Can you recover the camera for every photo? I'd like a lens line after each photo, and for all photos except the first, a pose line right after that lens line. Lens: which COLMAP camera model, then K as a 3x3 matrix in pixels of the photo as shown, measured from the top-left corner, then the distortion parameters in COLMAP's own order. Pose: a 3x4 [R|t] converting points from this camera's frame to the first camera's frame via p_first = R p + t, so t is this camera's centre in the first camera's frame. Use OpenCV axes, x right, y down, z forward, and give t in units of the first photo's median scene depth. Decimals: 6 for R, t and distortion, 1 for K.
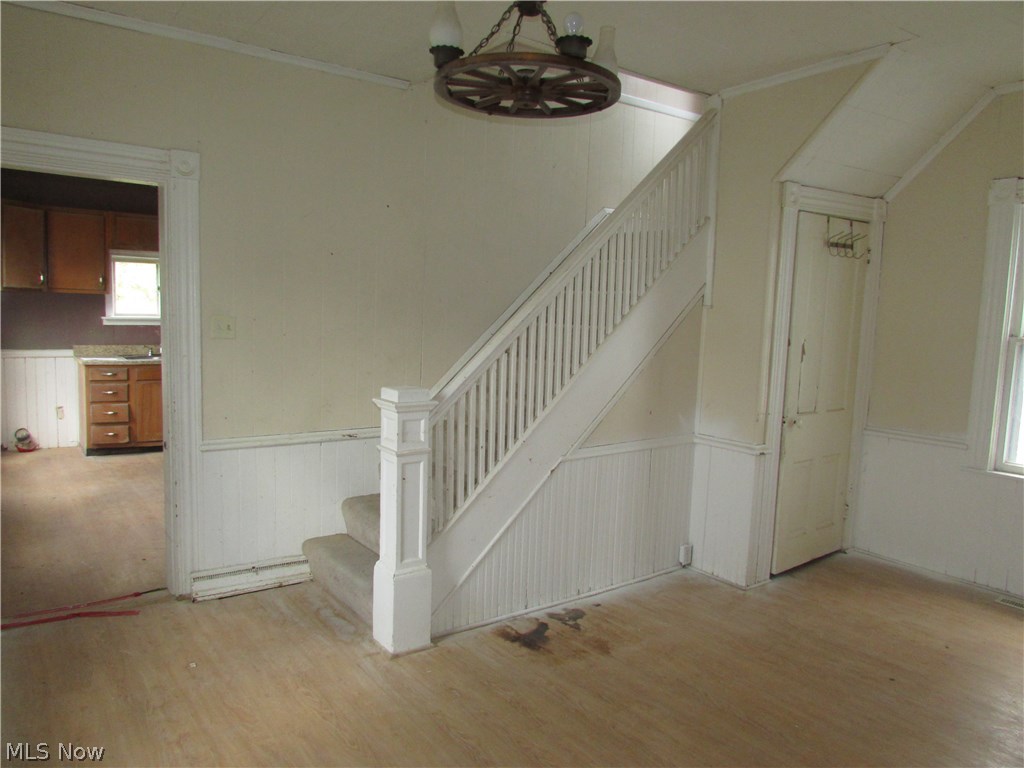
lens RADIAL K [[728.4, 0, 510.2], [0, 728.4, 387.1], [0, 0, 1]] dist [-0.029980, 0.001289]
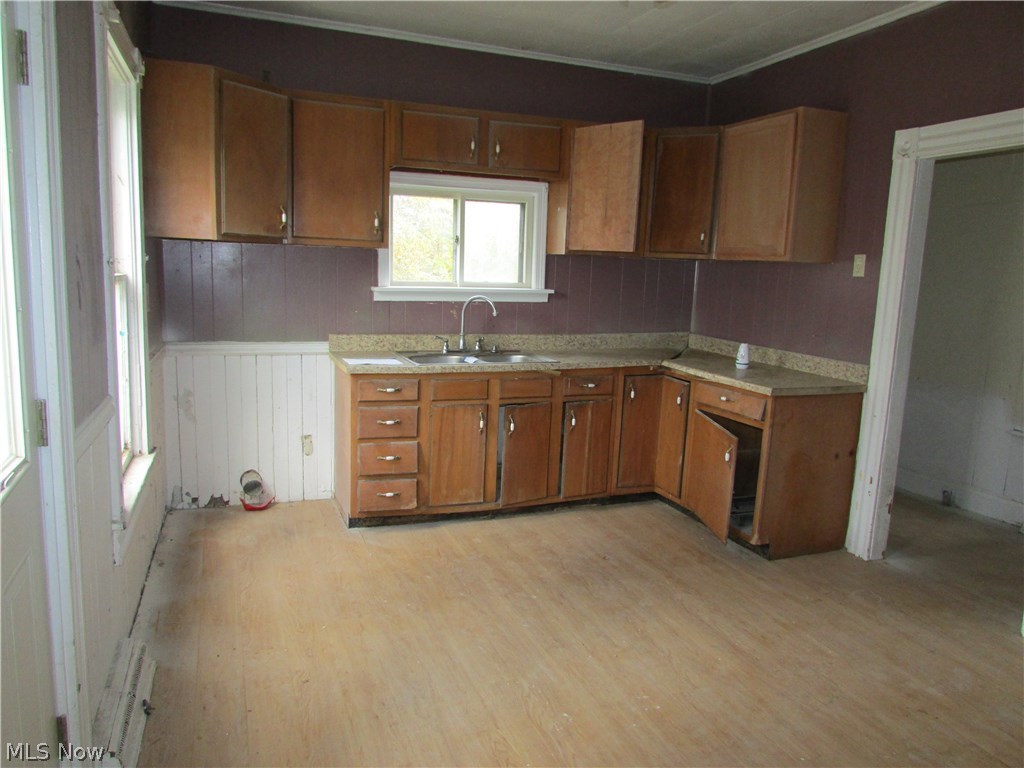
lens RADIAL K [[728.4, 0, 512.3], [0, 728.4, 381.7], [0, 0, 1]] dist [-0.029980, 0.001289]
pose [[0.966531, 0.035503, -0.254081, -0.312477], [-0.025798, 0.998808, 0.041426, -0.049302], [0.255249, -0.033485, 0.966295, 0.466579]]
